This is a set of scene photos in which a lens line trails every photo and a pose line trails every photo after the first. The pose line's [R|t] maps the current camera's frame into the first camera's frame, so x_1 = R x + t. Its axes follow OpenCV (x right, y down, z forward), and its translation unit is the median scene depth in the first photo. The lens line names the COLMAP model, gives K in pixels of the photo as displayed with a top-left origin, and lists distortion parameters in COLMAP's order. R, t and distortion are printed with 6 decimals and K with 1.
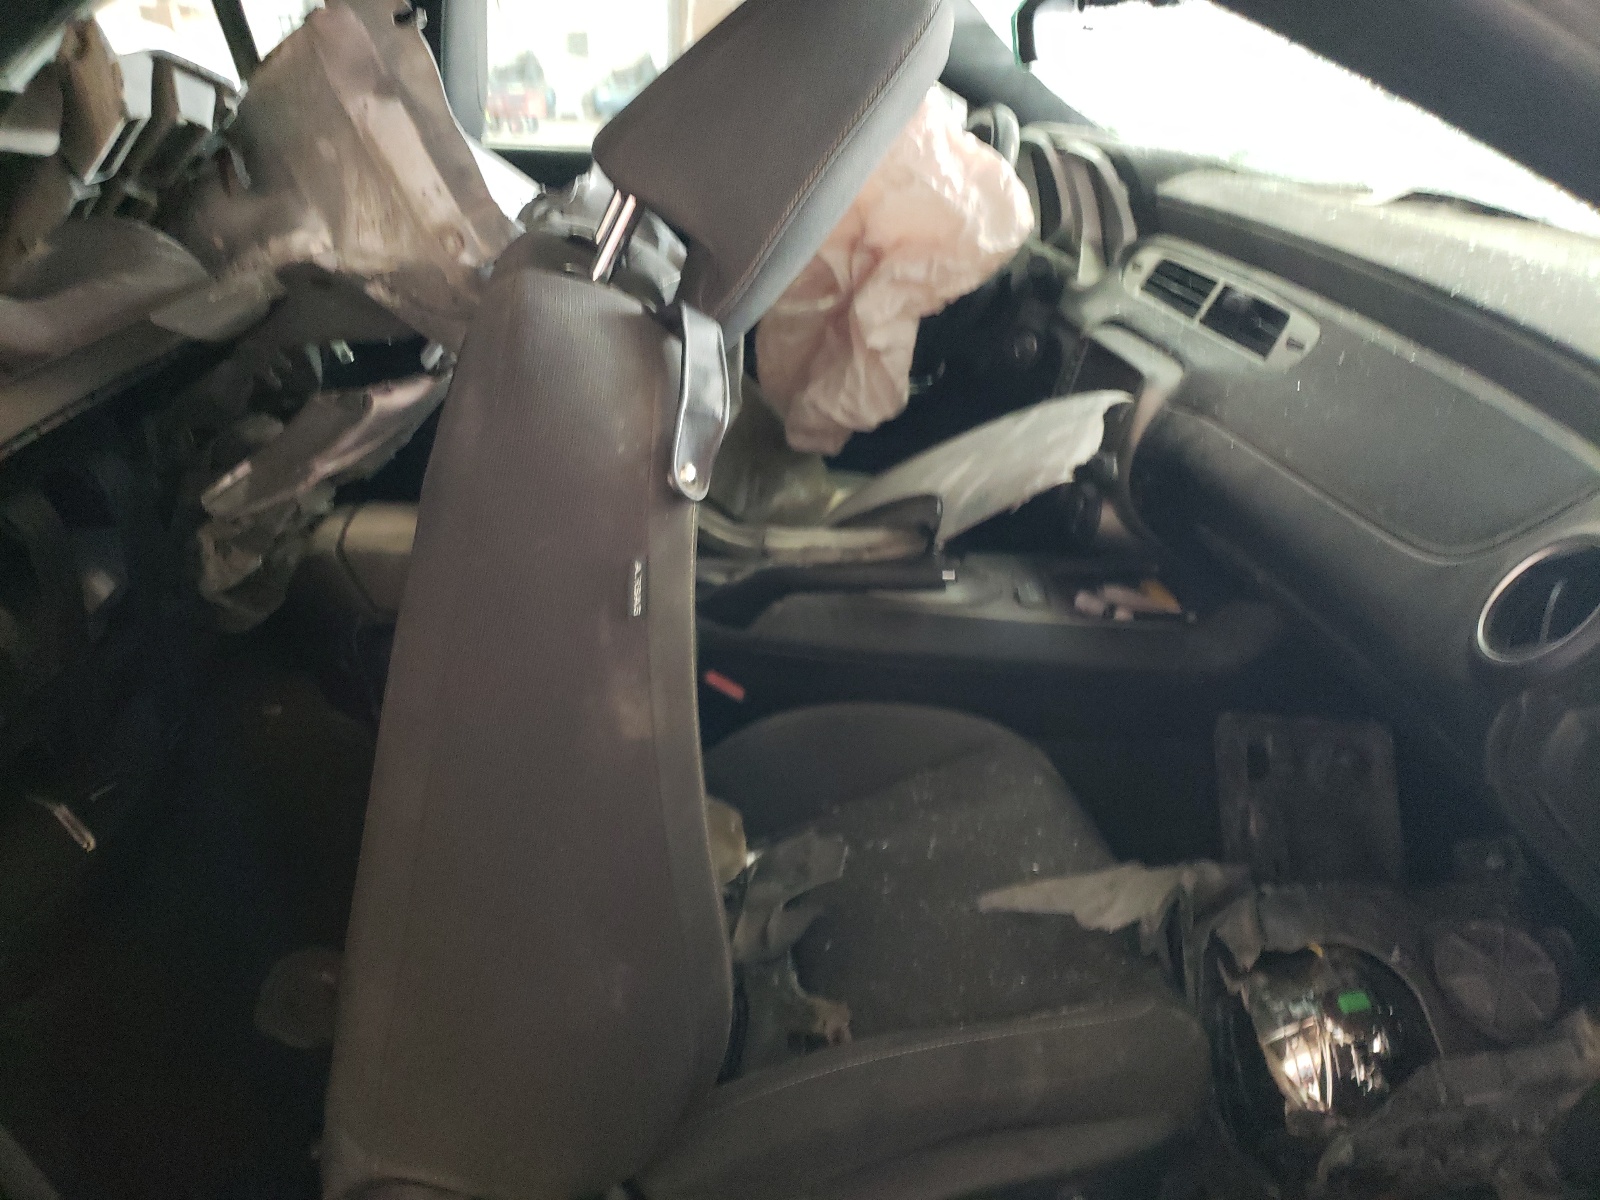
lens RADIAL K [[1215.8, 0, 805.2], [0, 1215.8, 569.7], [0, 0, 1]] dist [0.031624, -0.057223]
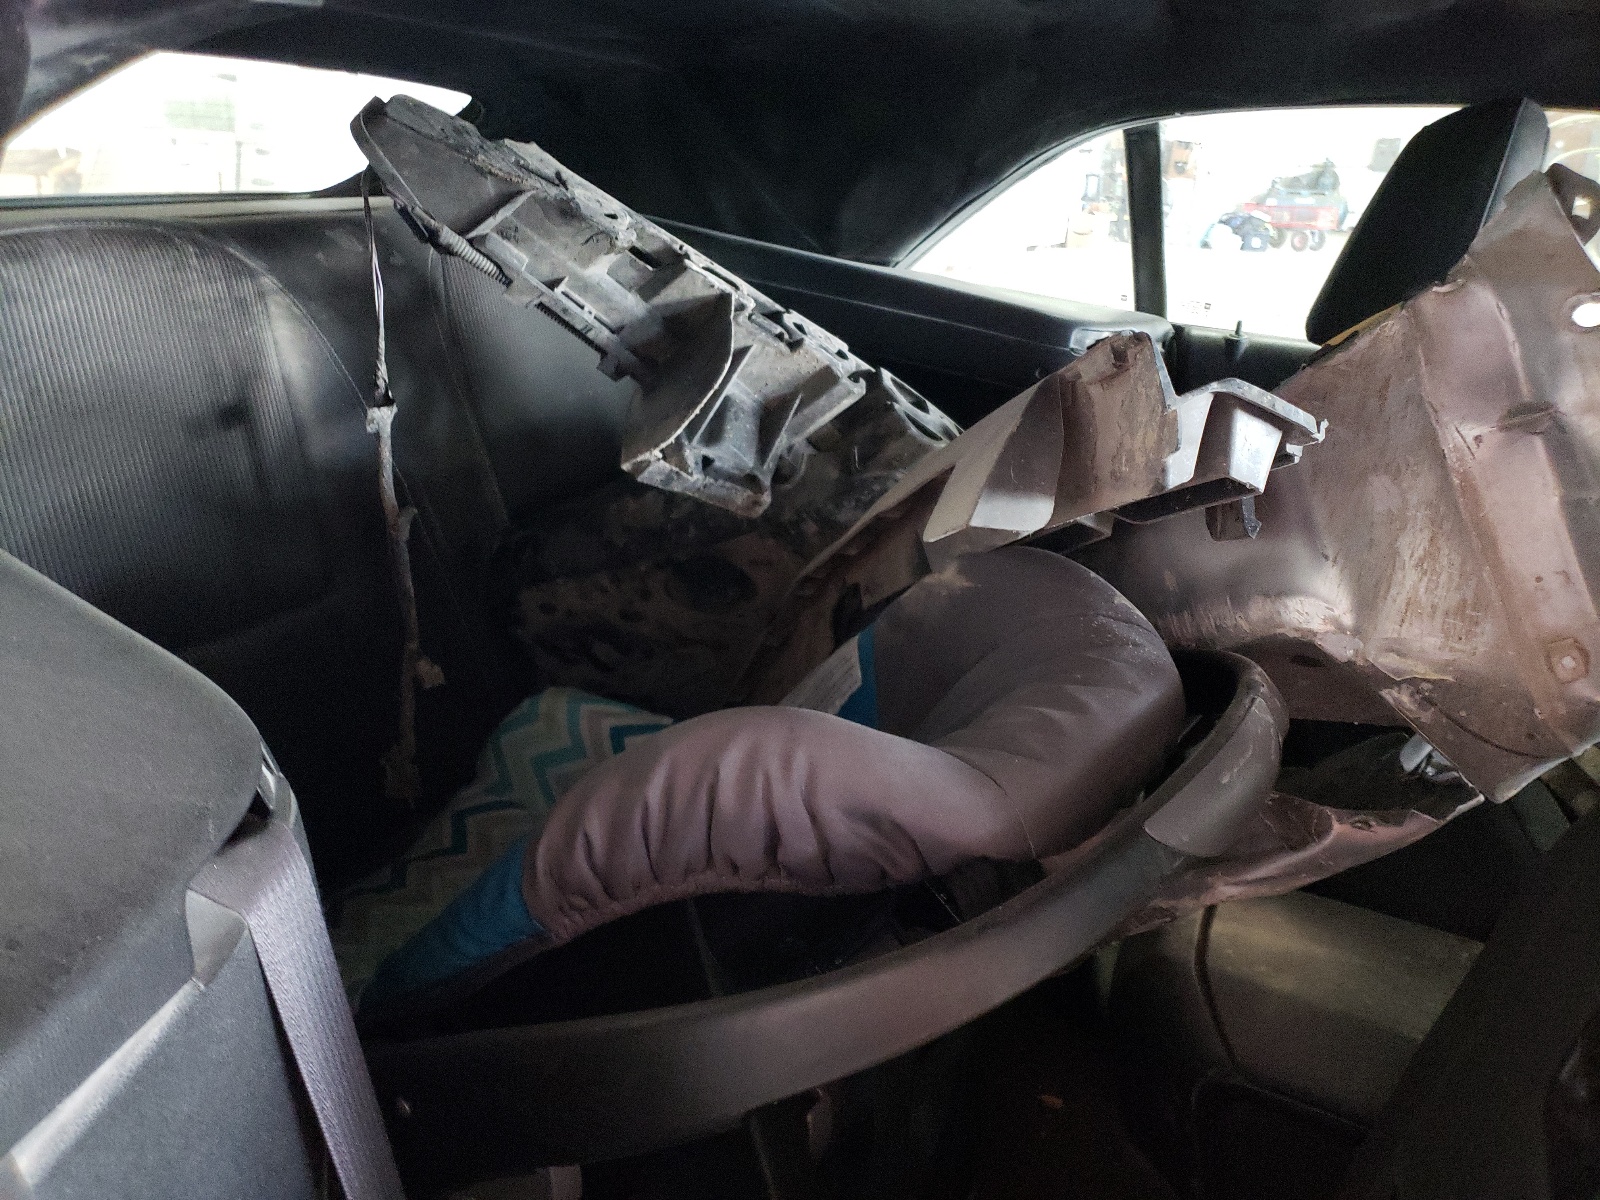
lens RADIAL K [[1215.8, 0, 805.2], [0, 1215.8, 569.7], [0, 0, 1]] dist [0.031624, -0.057223]
pose [[0.839940, 0.174171, -0.513970, -0.304691], [-0.210415, 0.977531, -0.012604, -0.226963], [0.500226, 0.118733, 0.857716, 0.296474]]
